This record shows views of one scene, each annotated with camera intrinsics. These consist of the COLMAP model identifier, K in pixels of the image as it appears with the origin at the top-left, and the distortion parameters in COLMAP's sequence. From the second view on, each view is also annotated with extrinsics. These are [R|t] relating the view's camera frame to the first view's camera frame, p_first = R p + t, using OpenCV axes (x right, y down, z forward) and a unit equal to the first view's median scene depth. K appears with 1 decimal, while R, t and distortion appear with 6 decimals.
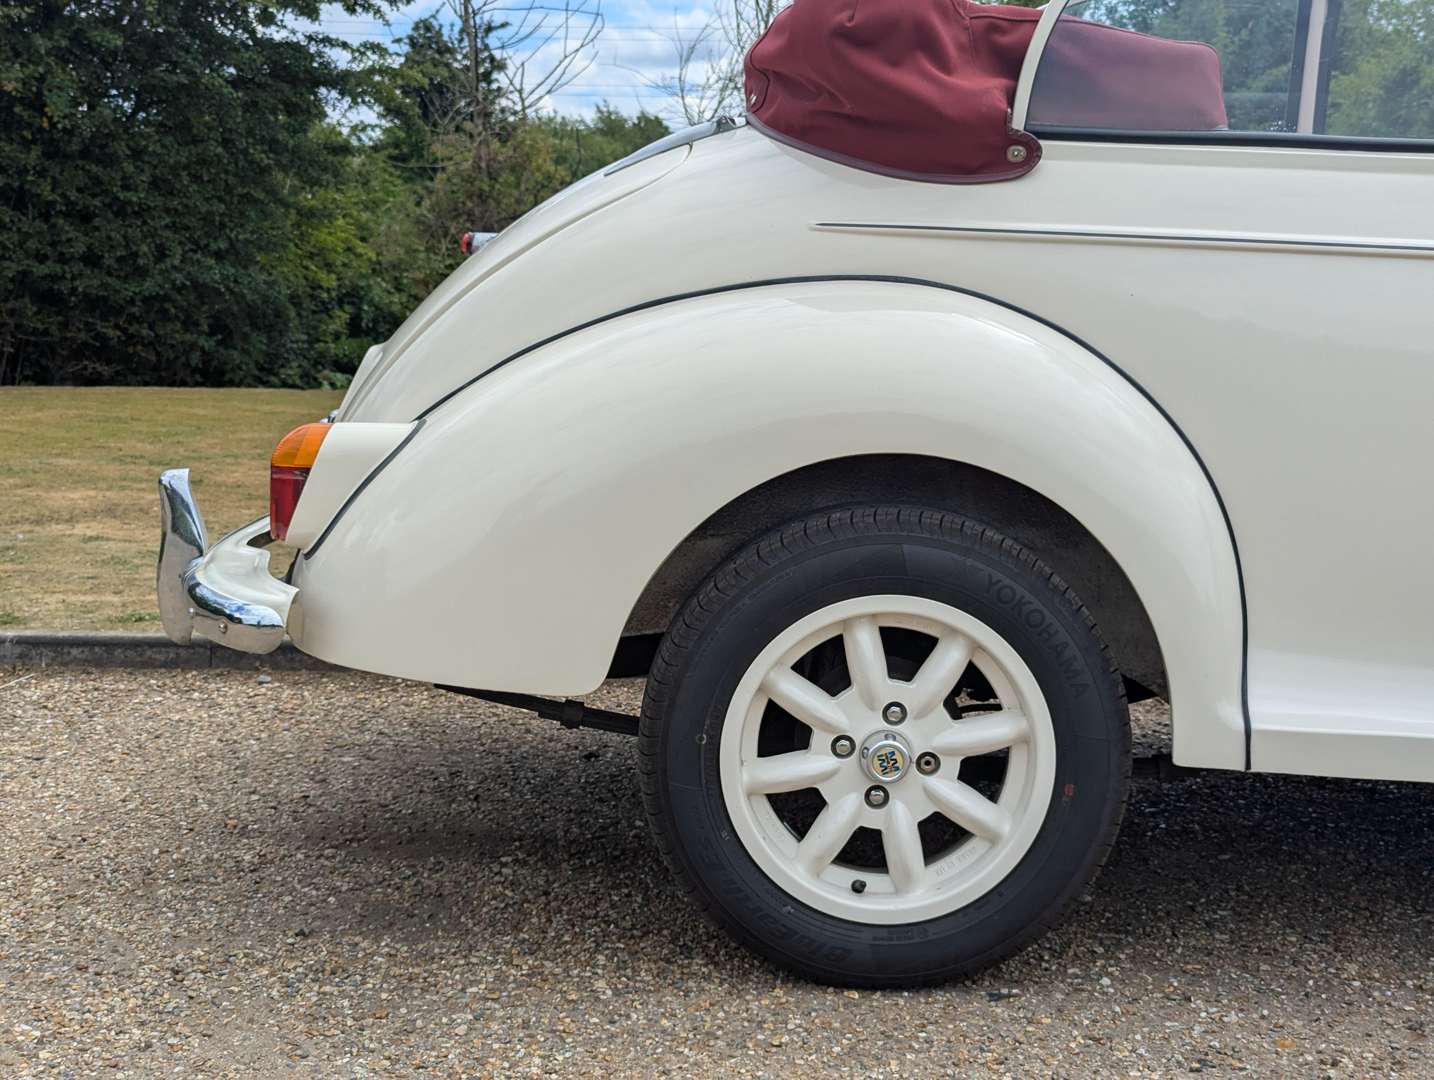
lens RADIAL K [[2028.4, 0, 737.3], [0, 2028.4, 553.0], [0, 0, 1]] dist [0.059713, 0.000000]
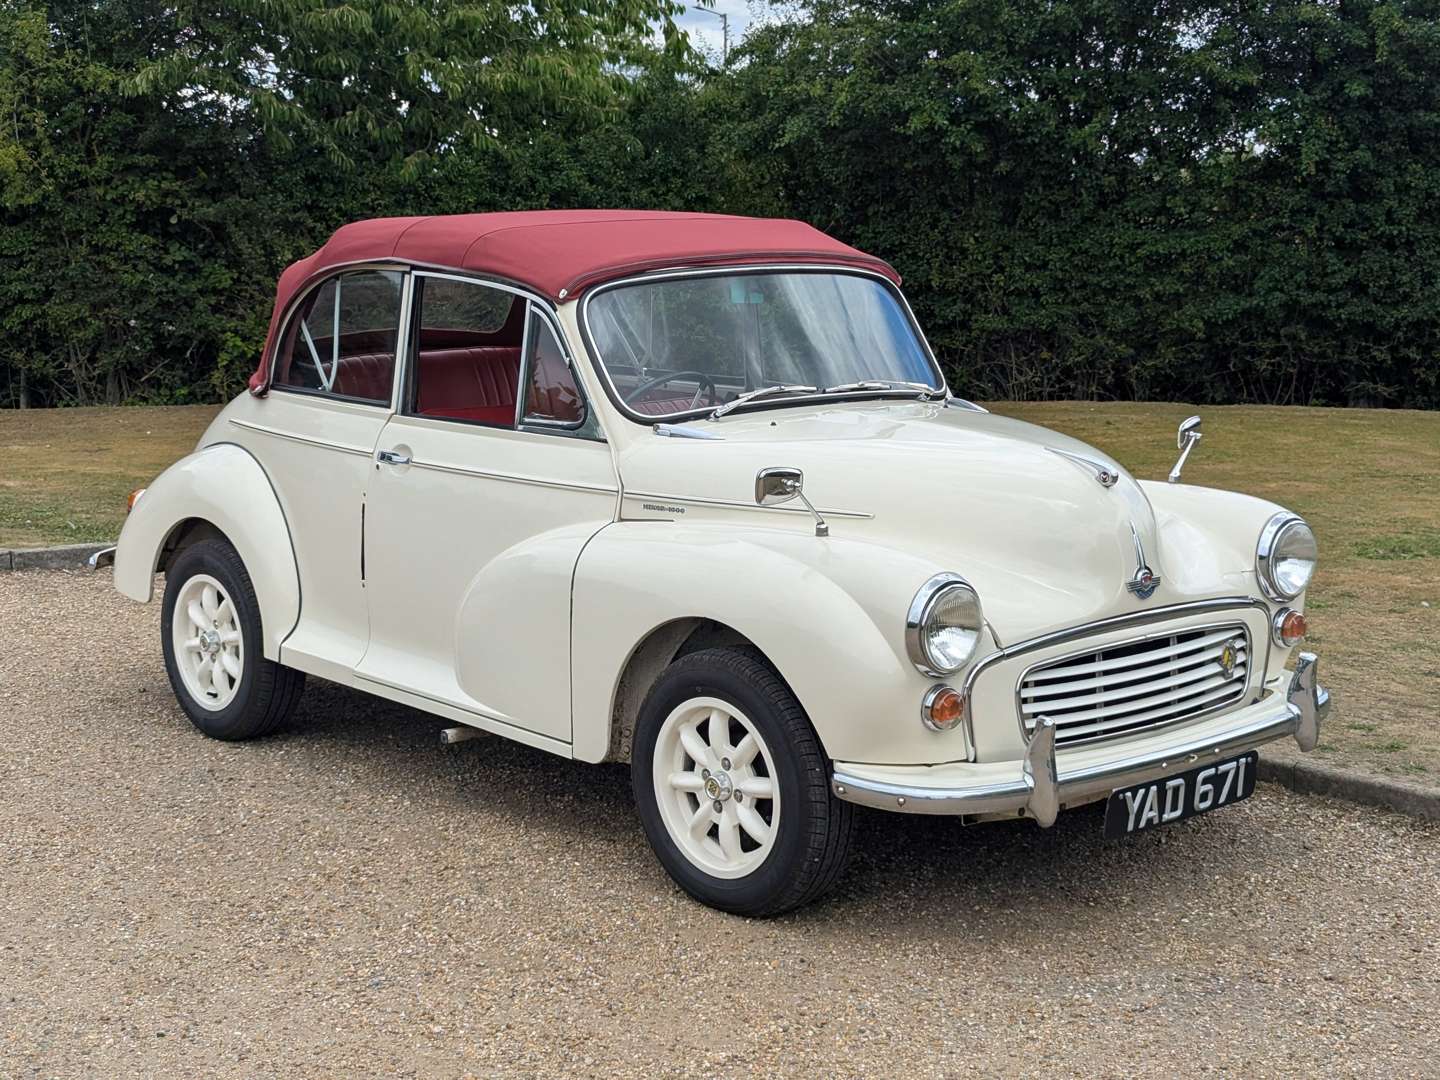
lens RADIAL K [[2297.8, 0, 684.3], [0, 2297.8, 508.8], [0, 0, 1]] dist [0.078698, 0.000000]
pose [[0.651814, 0.071037, -0.755045, 0.407160], [-0.083736, 0.996257, 0.021443, -0.026665], [0.753742, 0.049248, 0.655322, -0.062647]]
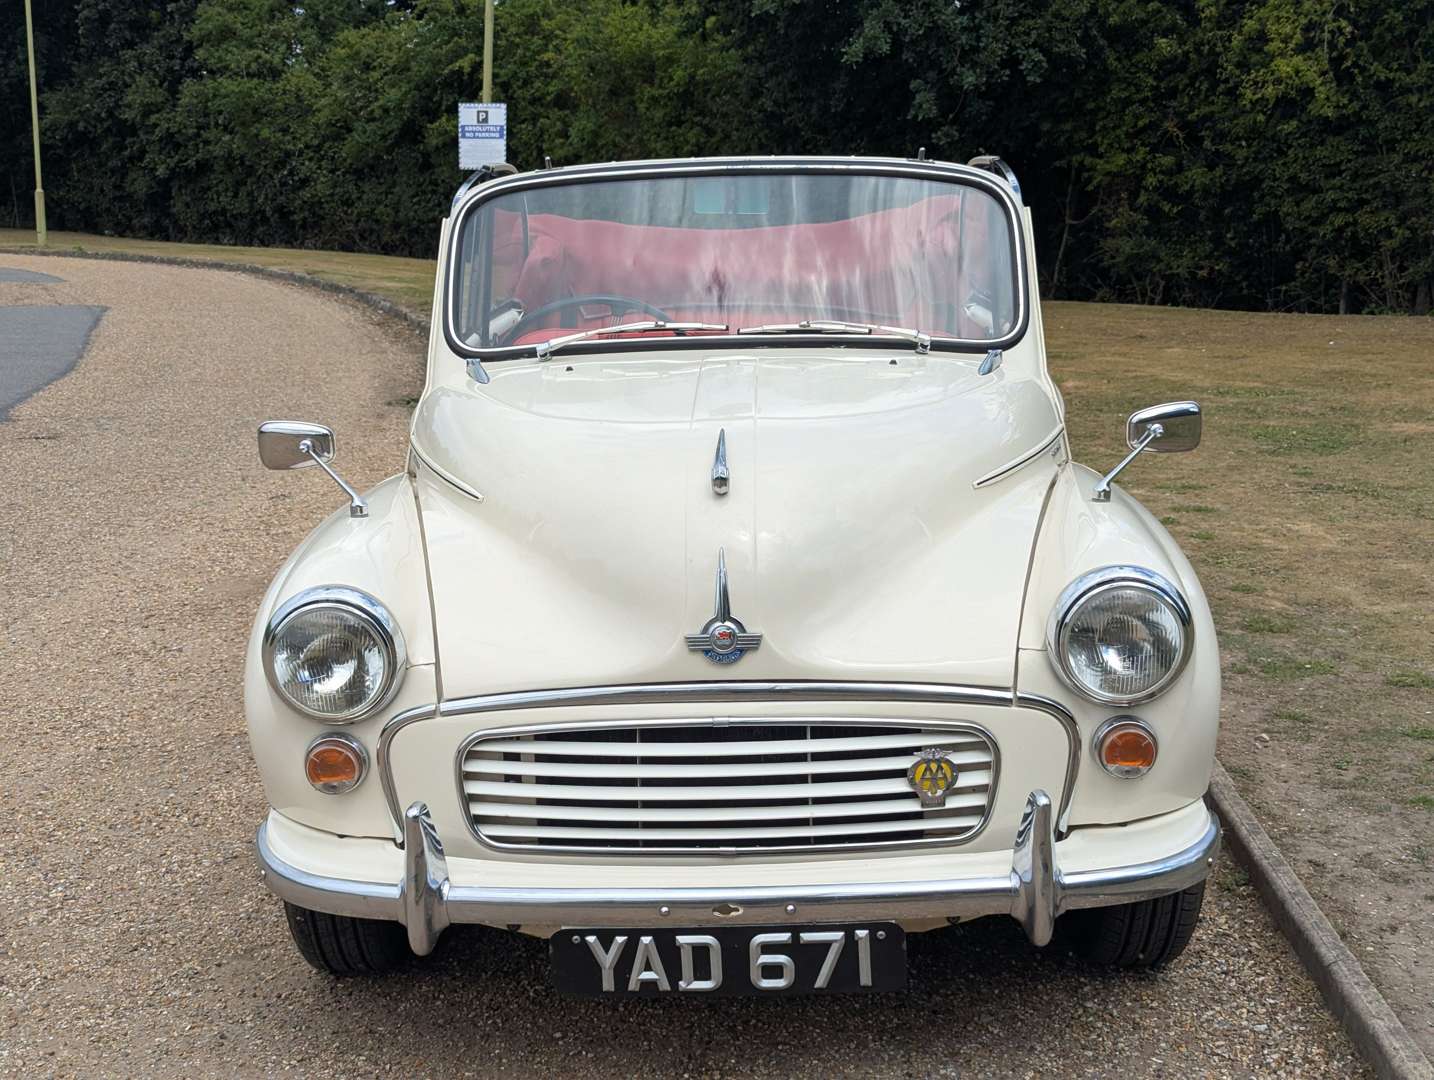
lens RADIAL K [[2028.4, 0, 711.2], [0, 2028.4, 573.1], [0, 0, 1]] dist [0.059713, 0.000000]
pose [[-0.031231, 0.183672, -0.982491, 0.392606], [-0.122693, 0.974832, 0.186140, -0.057807], [0.991953, 0.126358, -0.007909, 0.208501]]
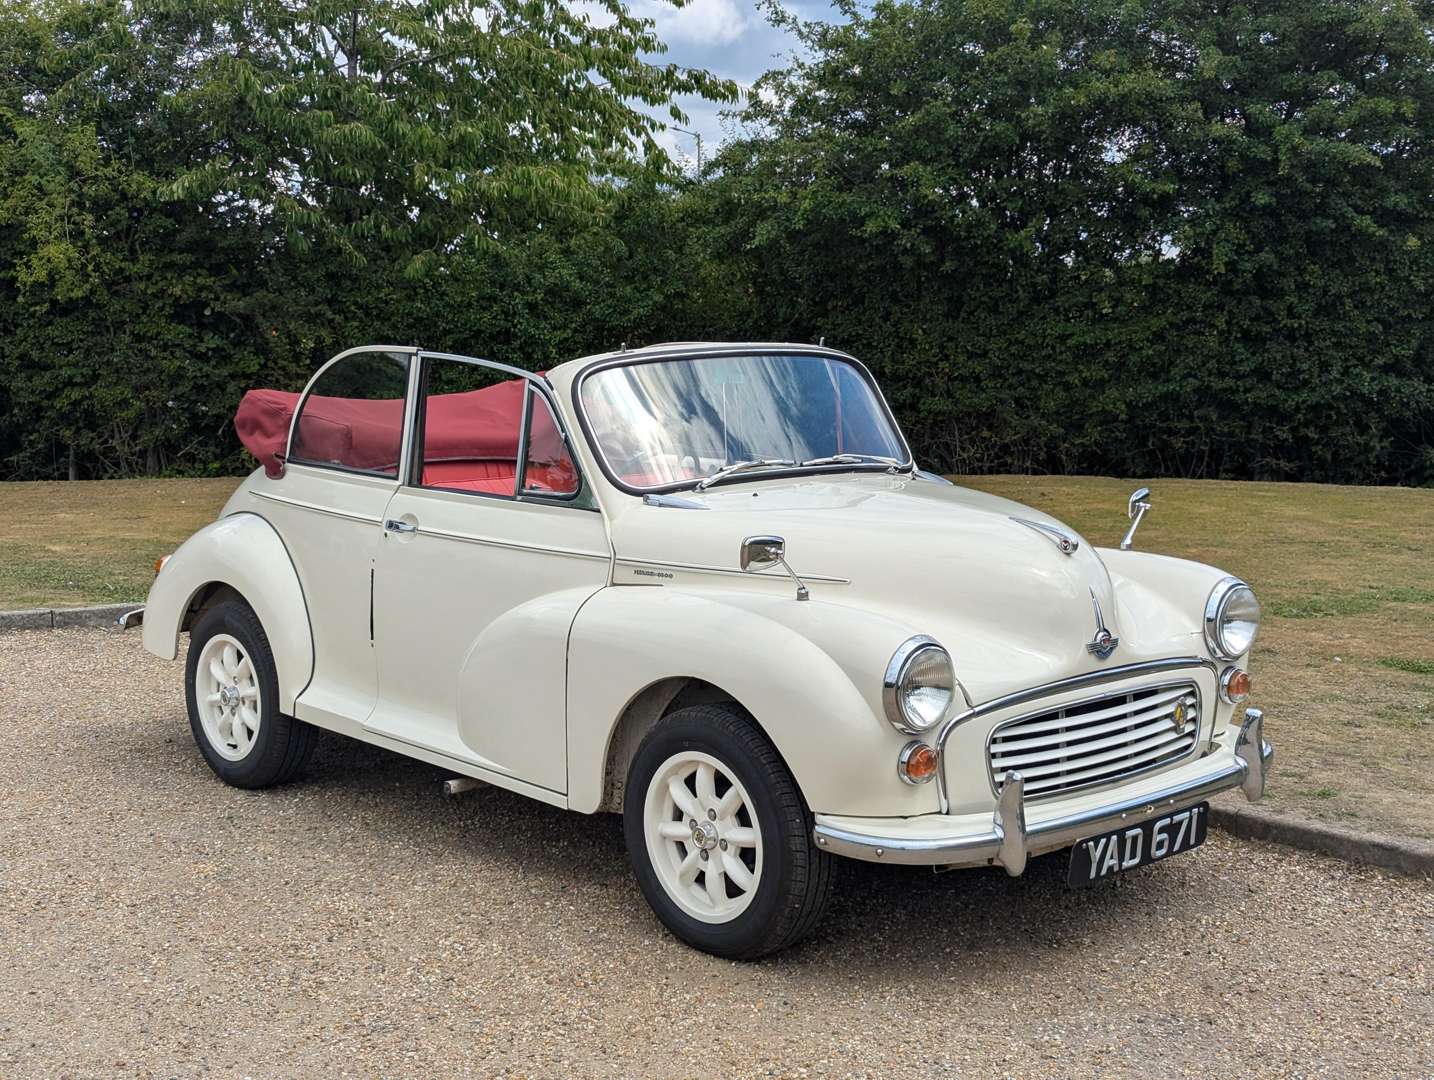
lens RADIAL K [[2028.4, 0, 685.5], [0, 2028.4, 538.3], [0, 0, 1]] dist [0.059713, 0.000000]
pose [[0.660466, 0.059970, -0.748457, 0.390913], [-0.084582, 0.996403, 0.005199, -0.026915], [0.746077, 0.059872, 0.663163, -0.050940]]
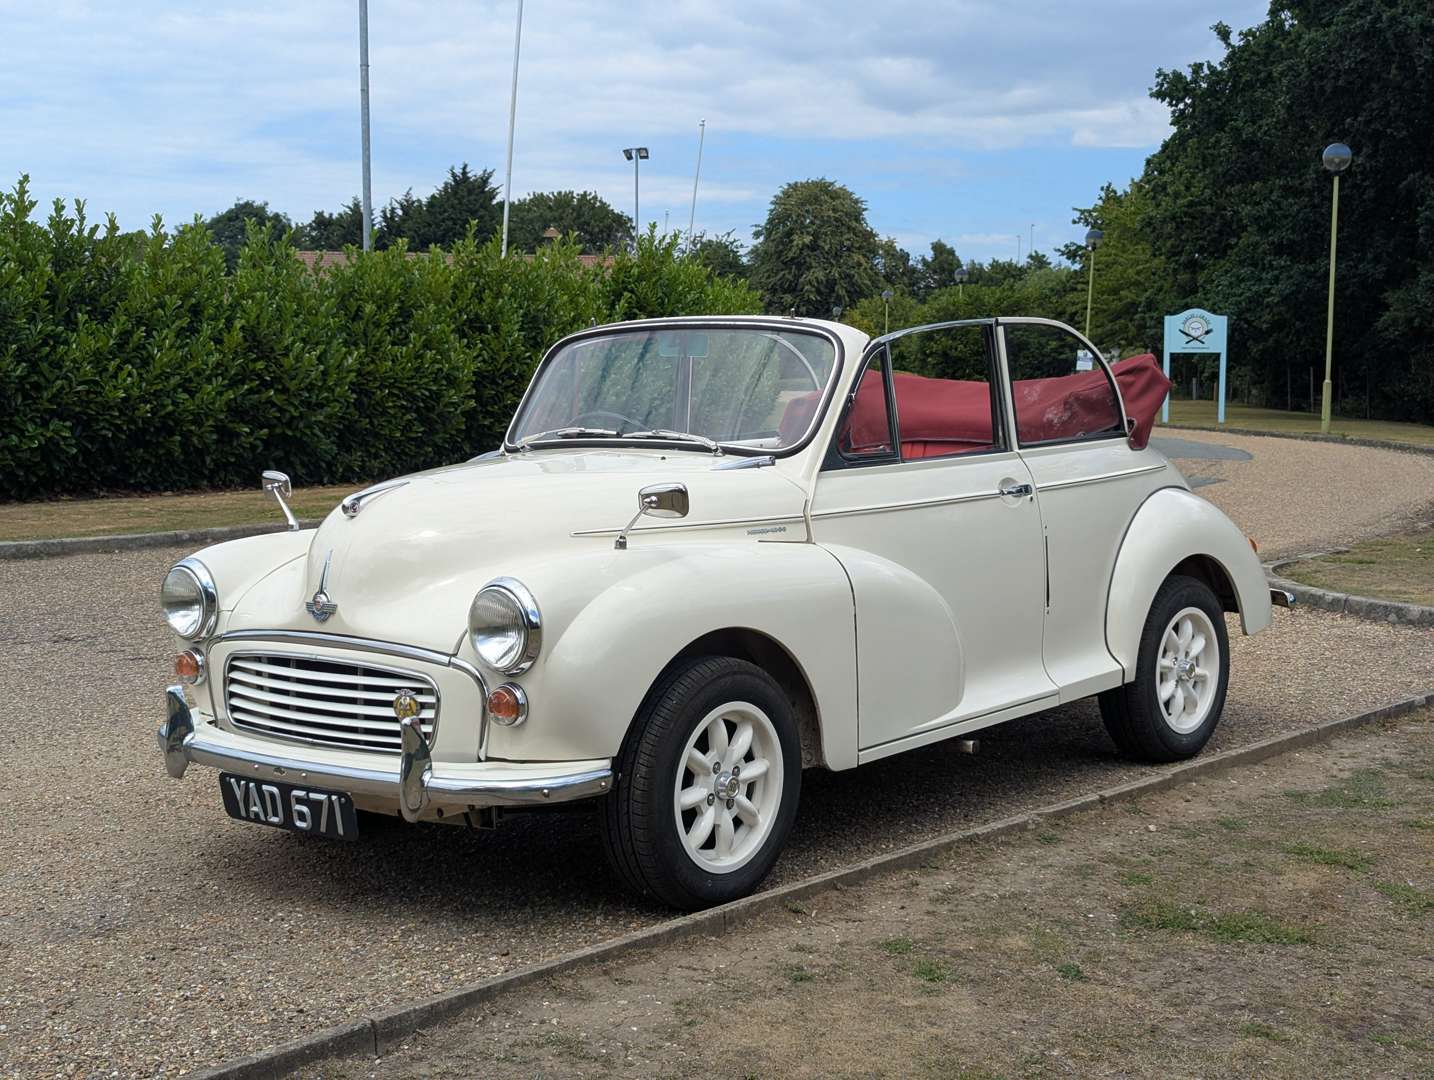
lens RADIAL K [[2028.4, 0, 704.5], [0, 2028.4, 538.4], [0, 0, 1]] dist [0.059713, 0.000000]
pose [[-0.668456, 0.050558, -0.742032, 0.392754], [-0.100387, 0.982424, 0.157370, -0.080863], [0.736946, 0.179685, -0.651631, 0.458465]]
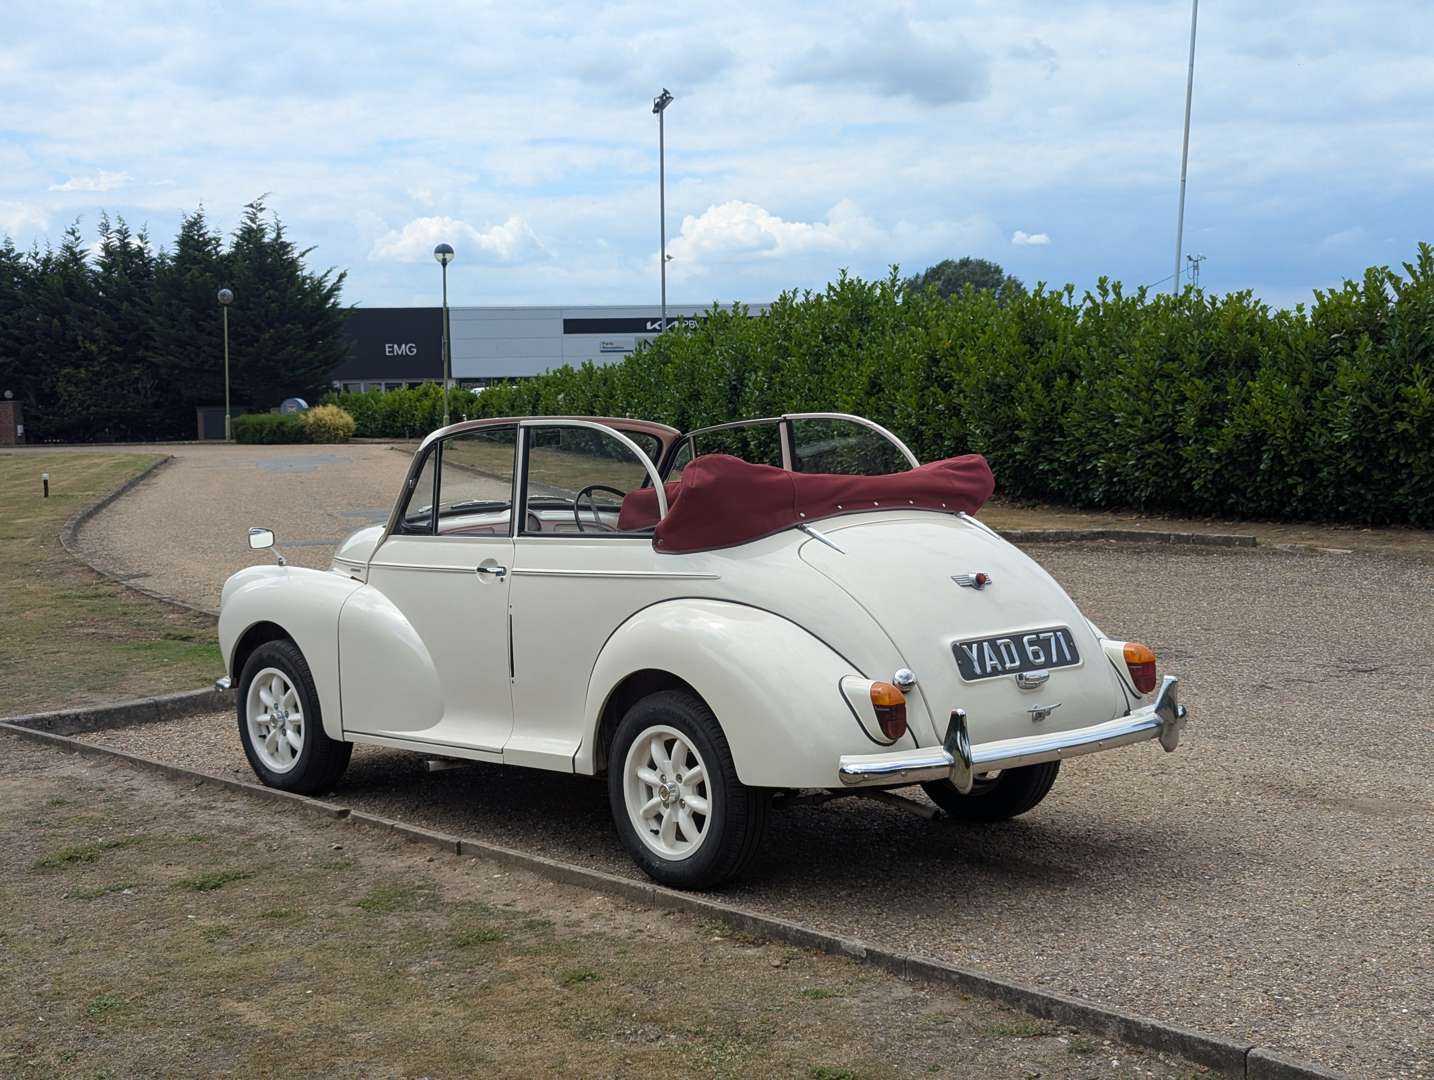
lens RADIAL K [[2028.4, 0, 708.4], [0, 2028.4, 549.5], [0, 0, 1]] dist [0.059713, 0.000000]
pose [[-0.664917, -0.059175, 0.744570, -0.288229], [0.106310, 0.979210, 0.172761, -0.111687], [-0.739313, 0.194027, -0.644802, 0.502262]]
